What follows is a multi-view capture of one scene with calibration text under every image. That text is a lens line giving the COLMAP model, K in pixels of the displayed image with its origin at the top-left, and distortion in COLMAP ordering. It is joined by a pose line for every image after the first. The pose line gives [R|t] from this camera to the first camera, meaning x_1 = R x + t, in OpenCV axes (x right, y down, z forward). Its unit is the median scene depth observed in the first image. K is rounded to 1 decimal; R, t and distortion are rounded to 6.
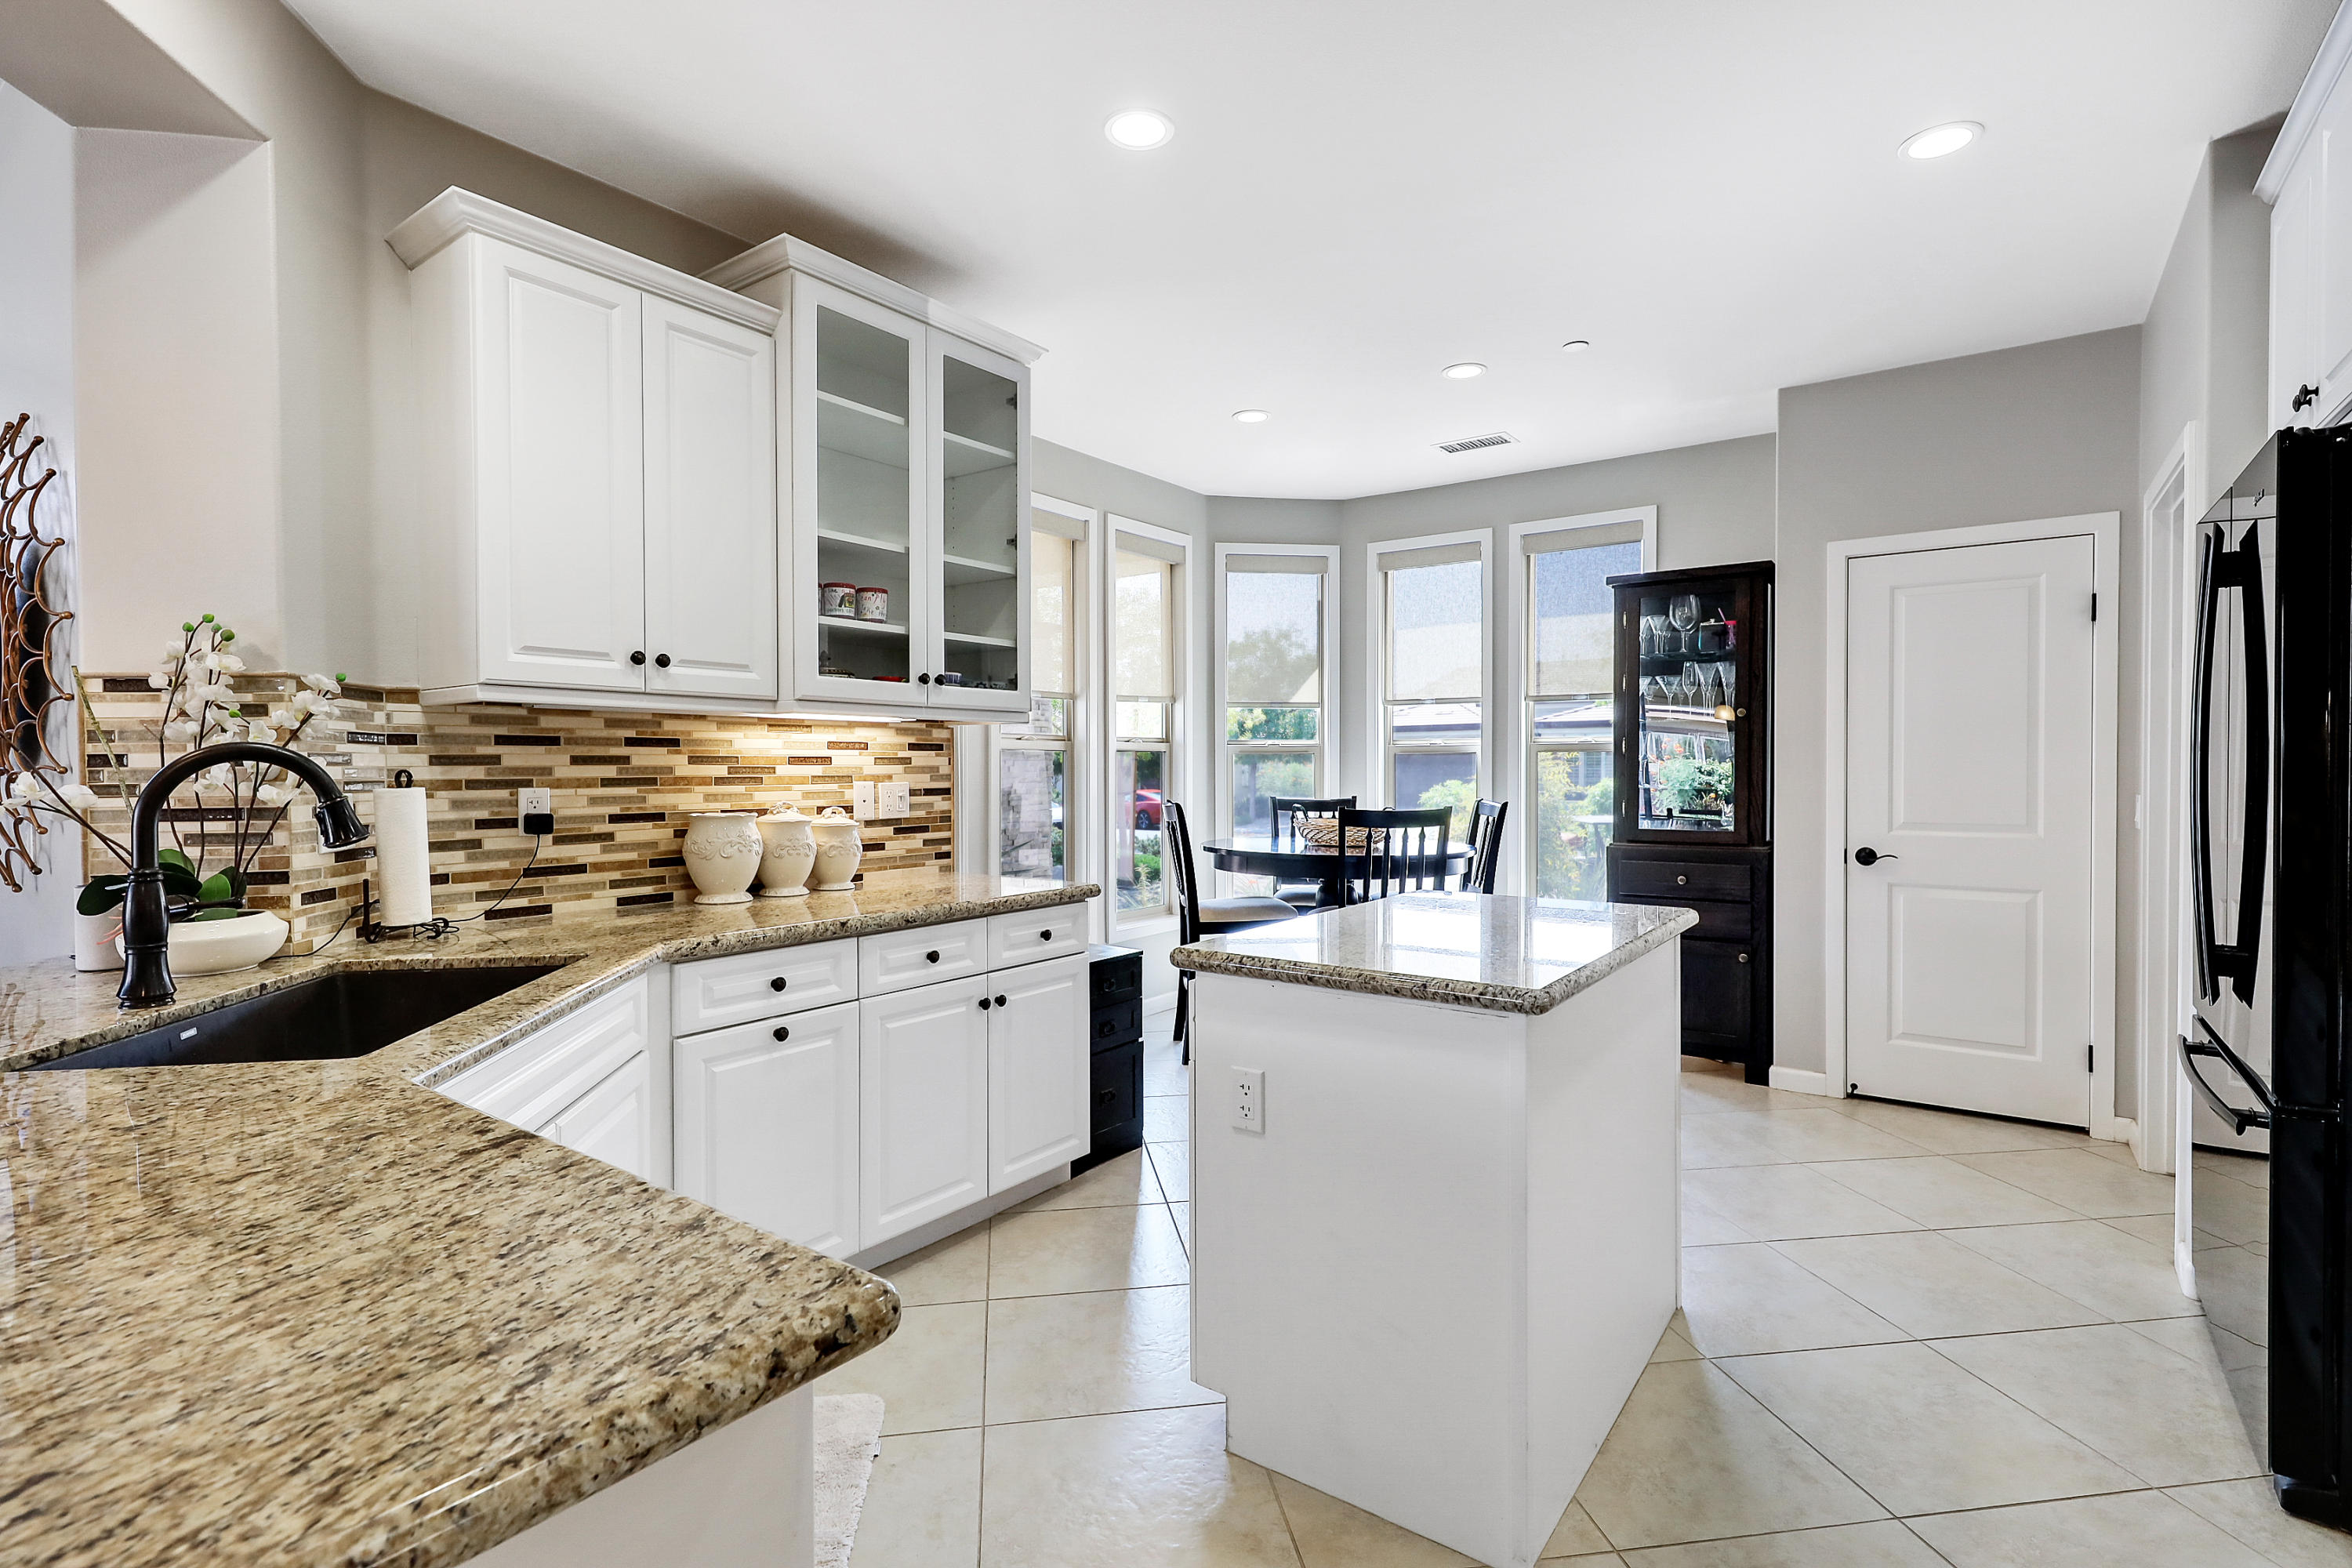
lens RADIAL K [[1106.6, 0, 1176.0], [0, 1106.6, 784.0], [0, 0, 1]] dist [0.002432, -0.000986]
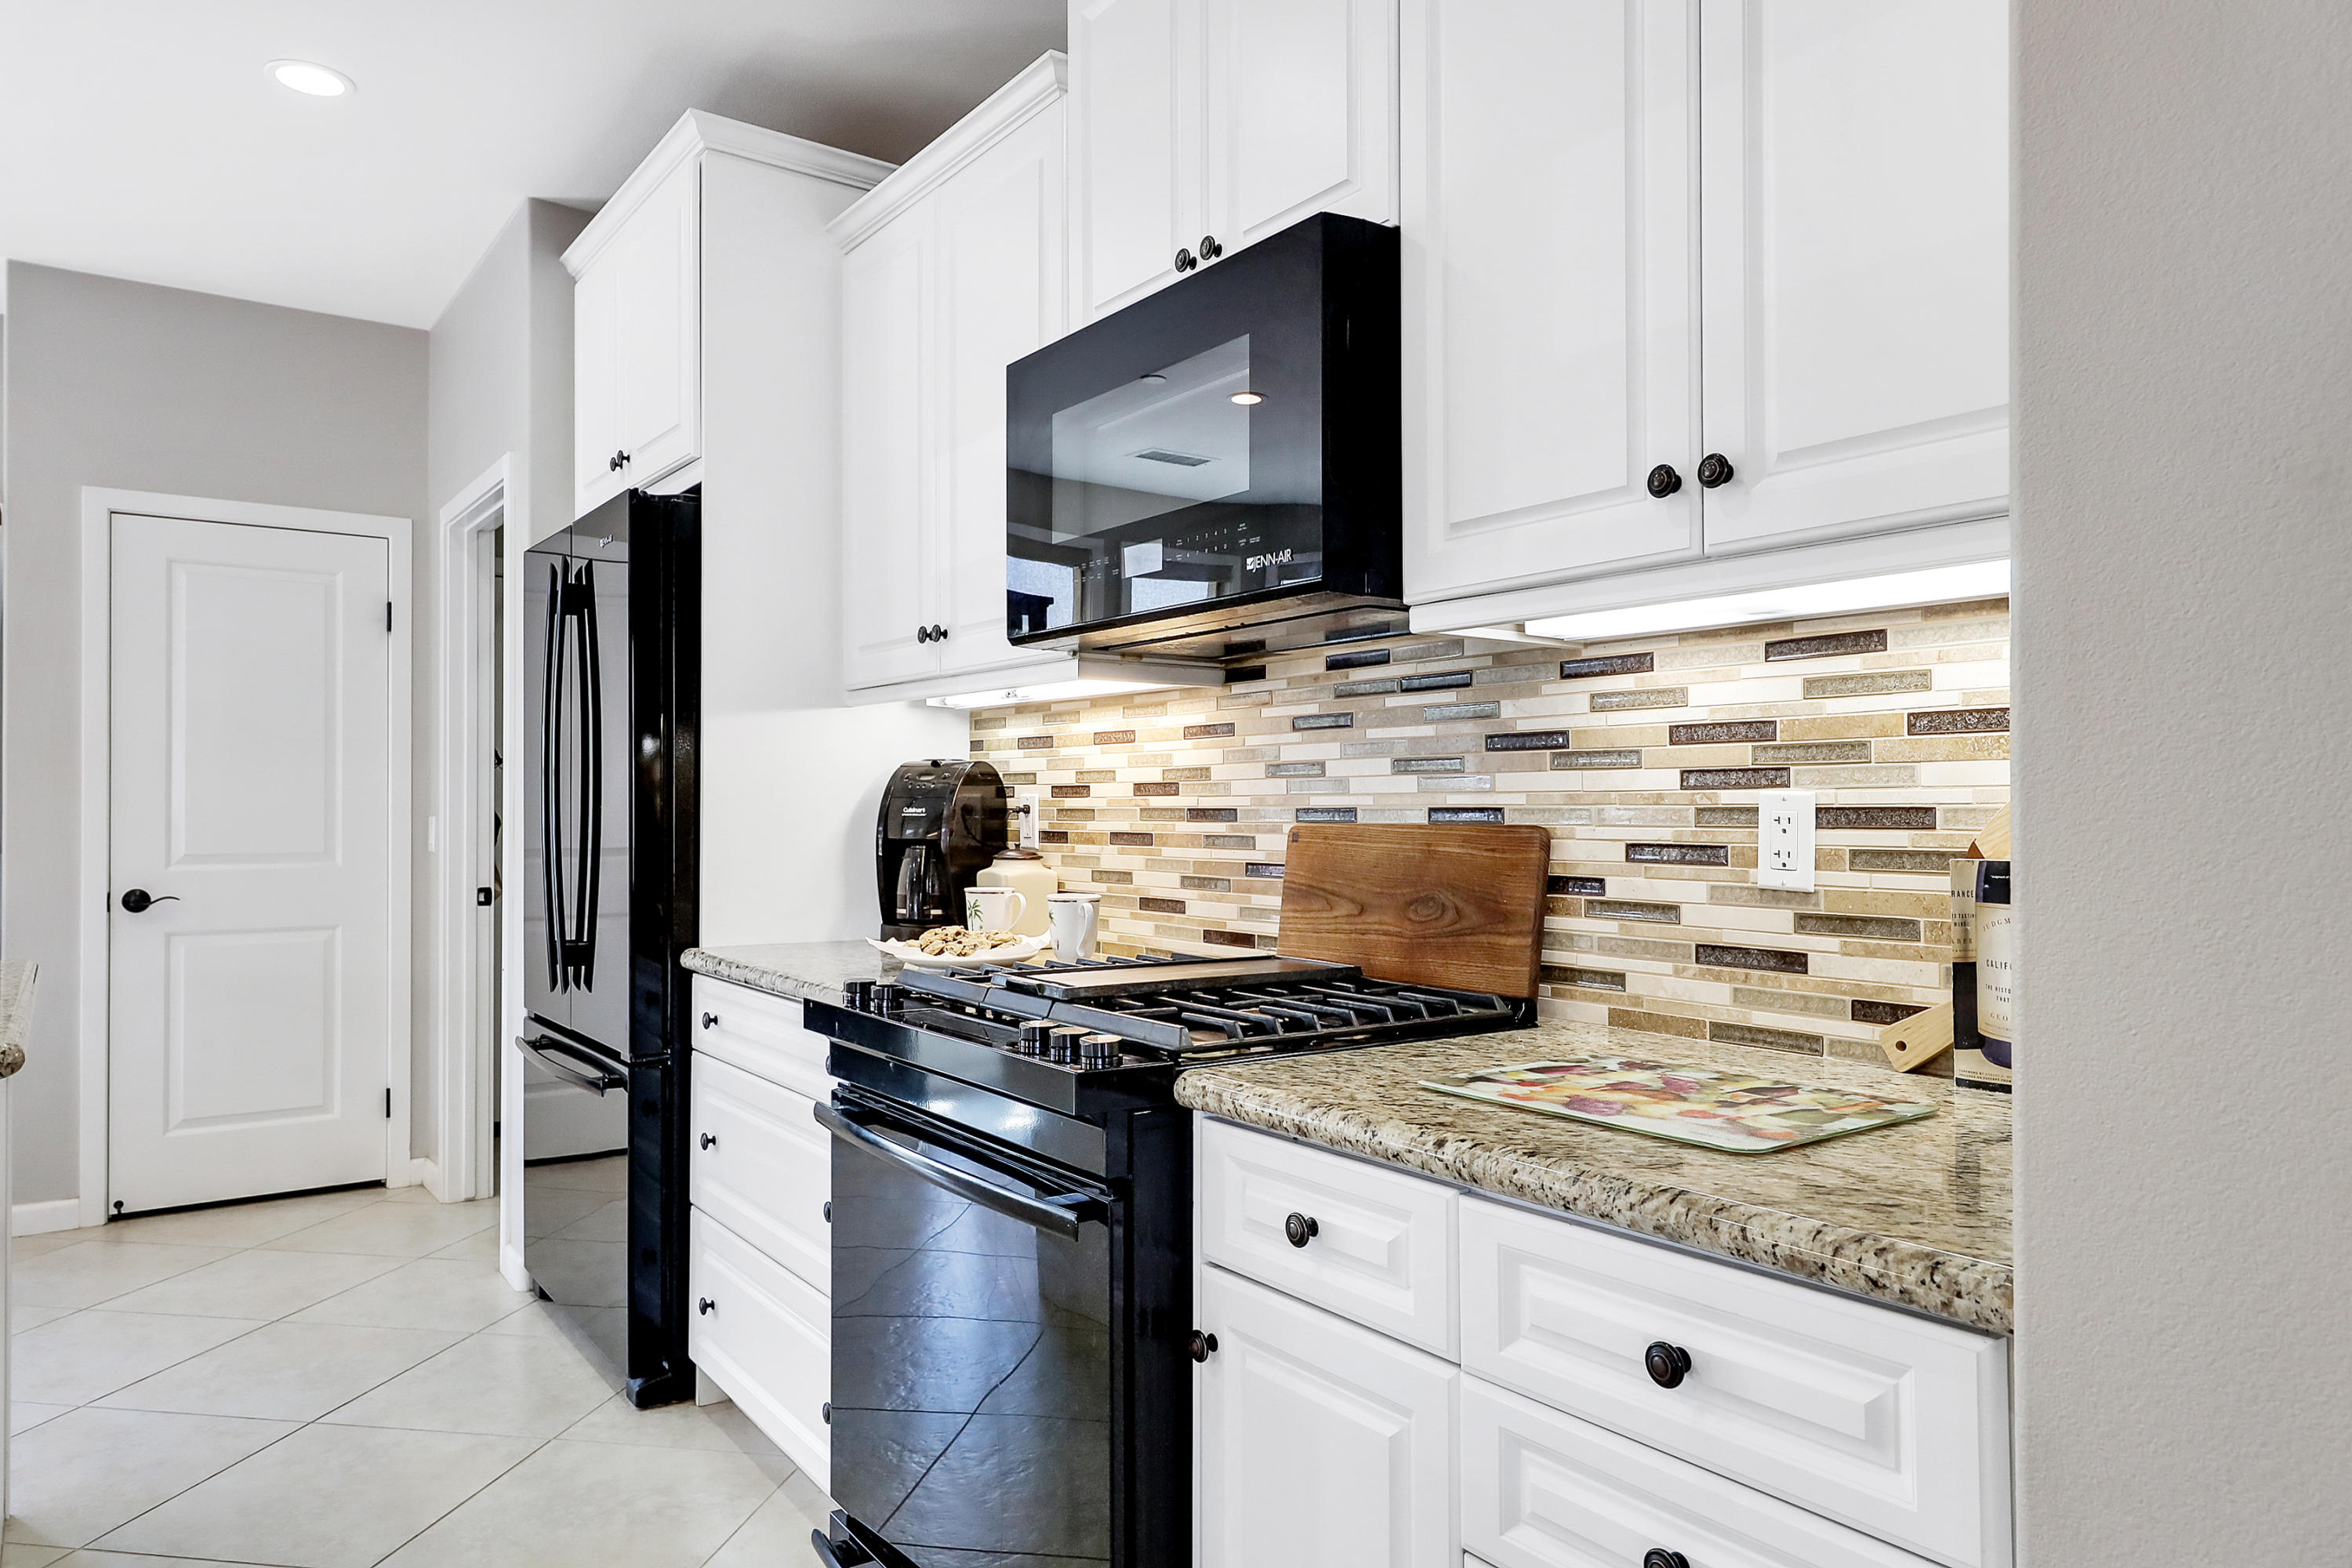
lens RADIAL K [[1518.4, 0, 1176.0], [0, 1518.4, 784.0], [0, 0, 1]] dist [0.013875, 0.000961]
pose [[0.314754, 0.019033, 0.948983, -0.230241], [0.013522, 0.999608, -0.024533, 0.027995], [-0.949077, 0.020554, 0.314373, -0.036930]]
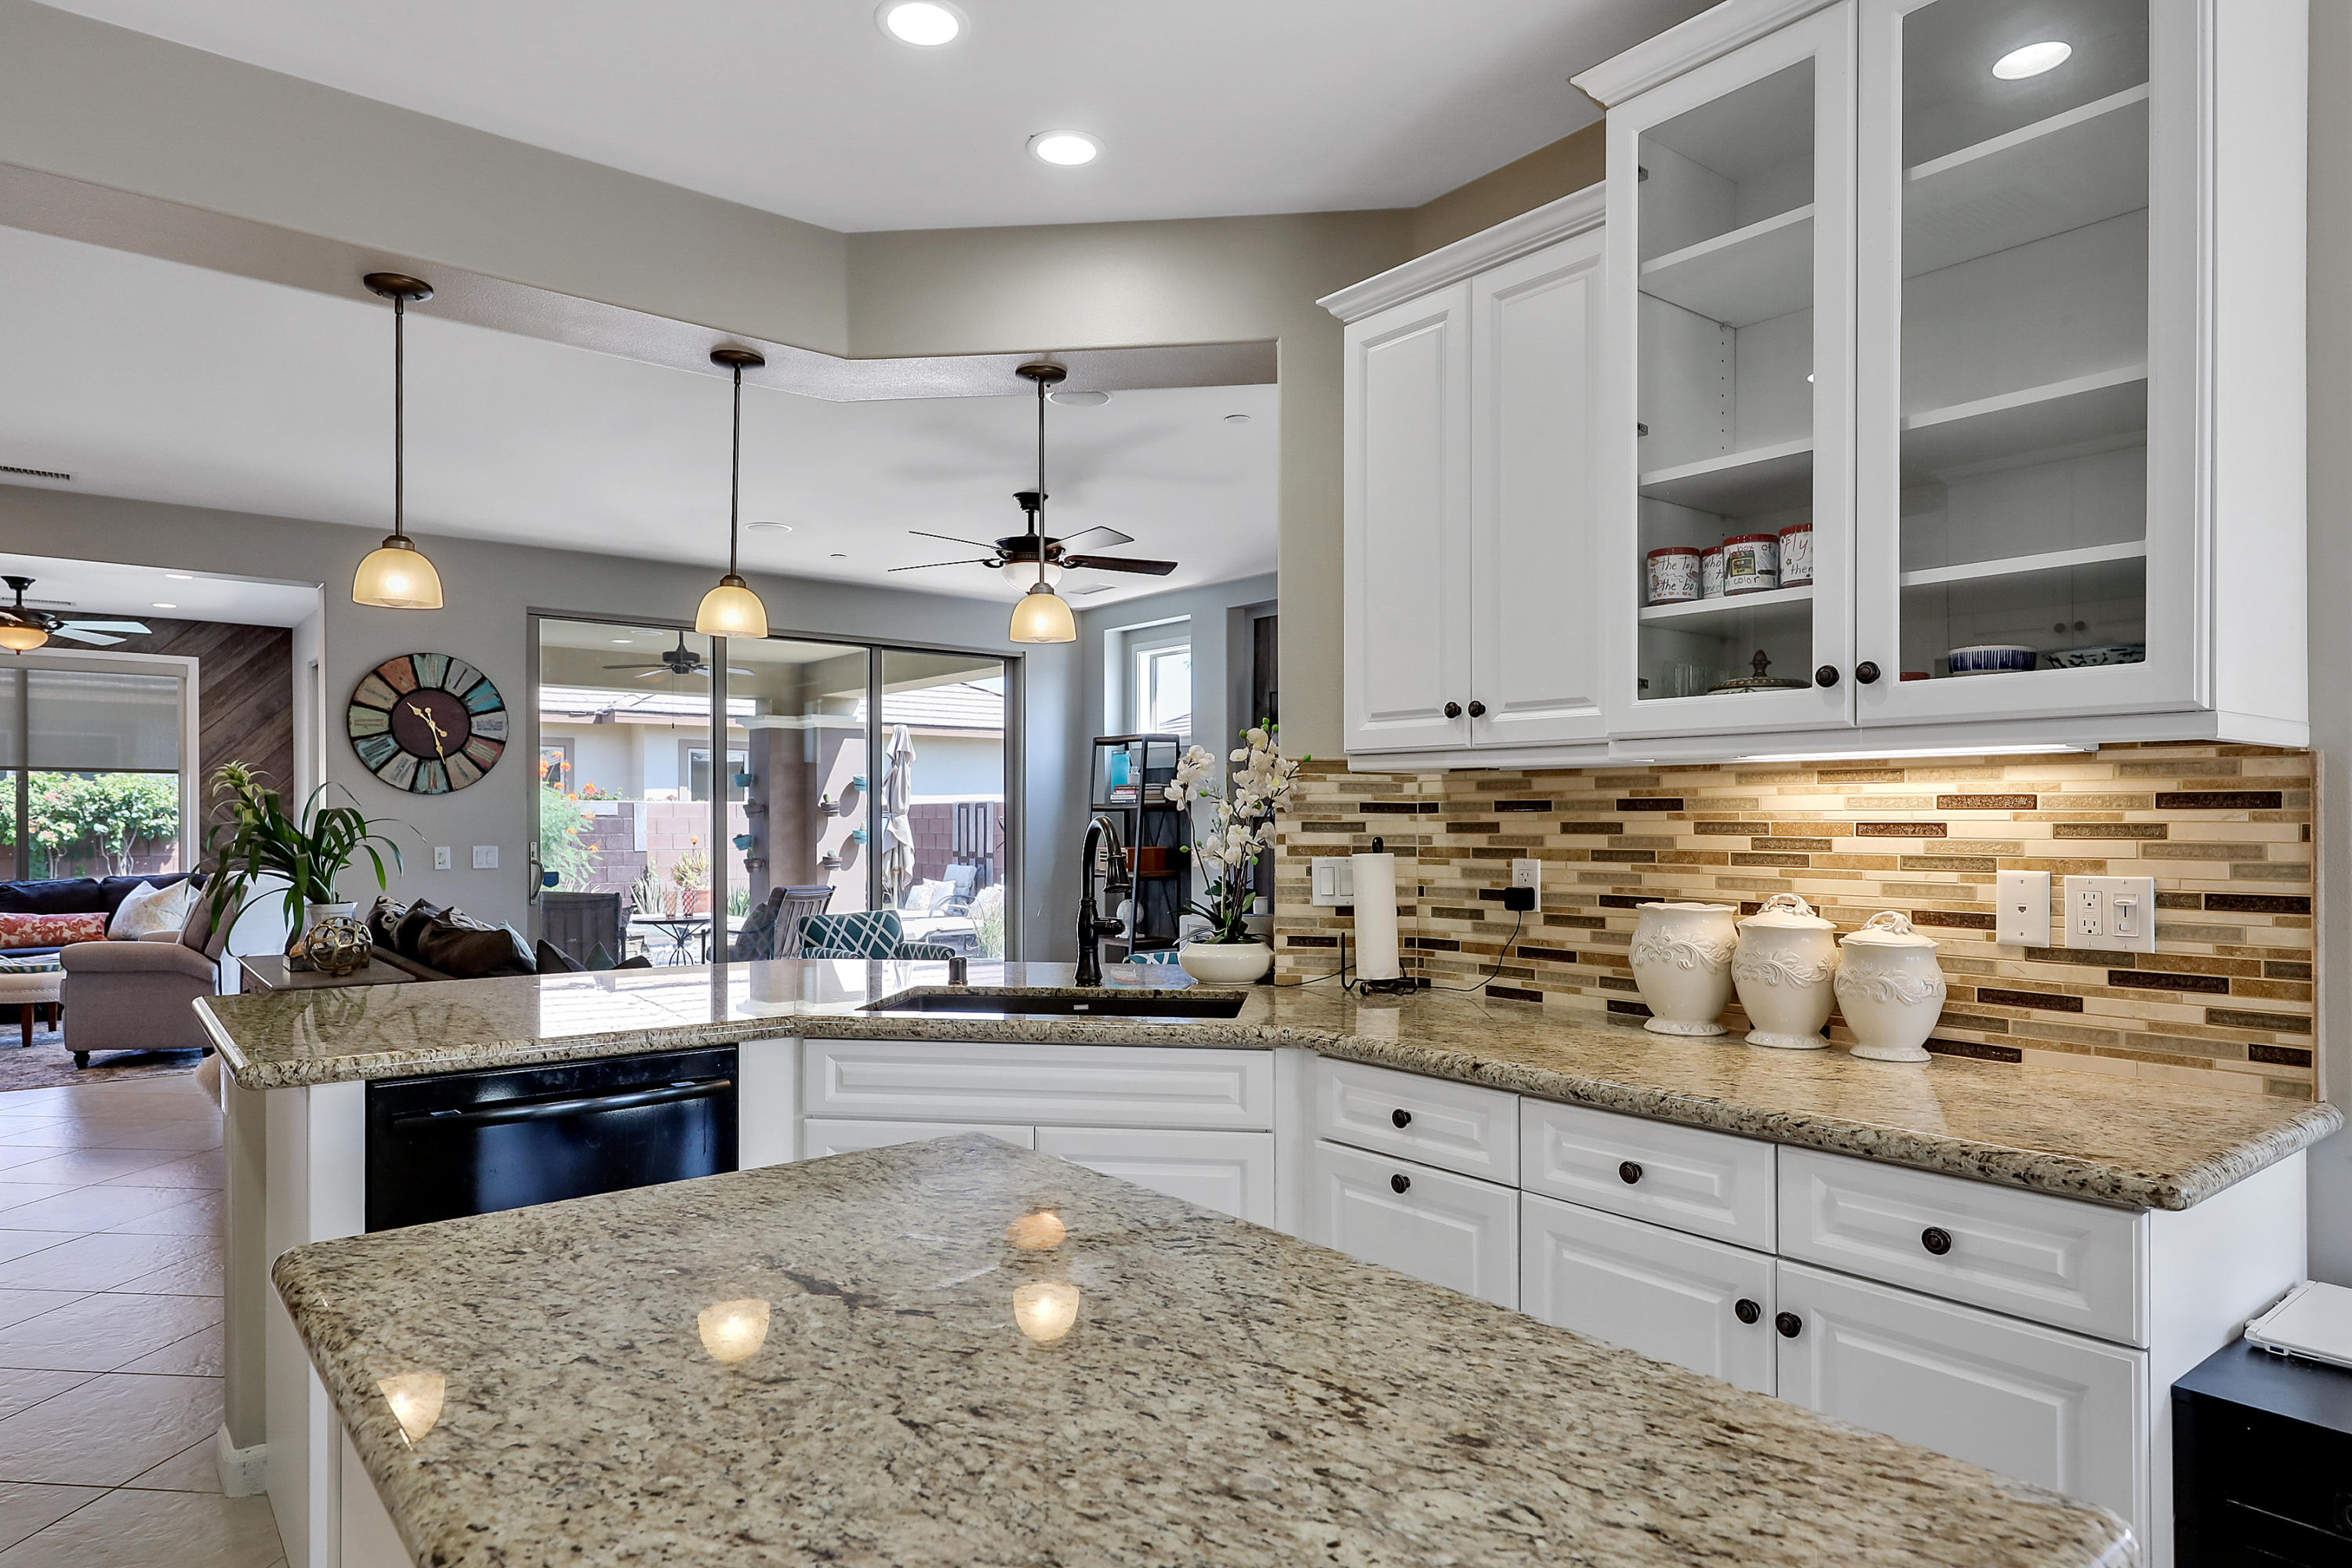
lens RADIAL K [[1356.8, 0, 1178.4], [0, 1356.8, 828.7], [0, 0, 1]] dist [0.003643, -0.000138]
pose [[-0.263671, 0.006029, -0.964594, 0.505596], [-0.018029, 0.999775, 0.011176, -0.025533], [0.964444, 0.020337, -0.263503, 0.923957]]
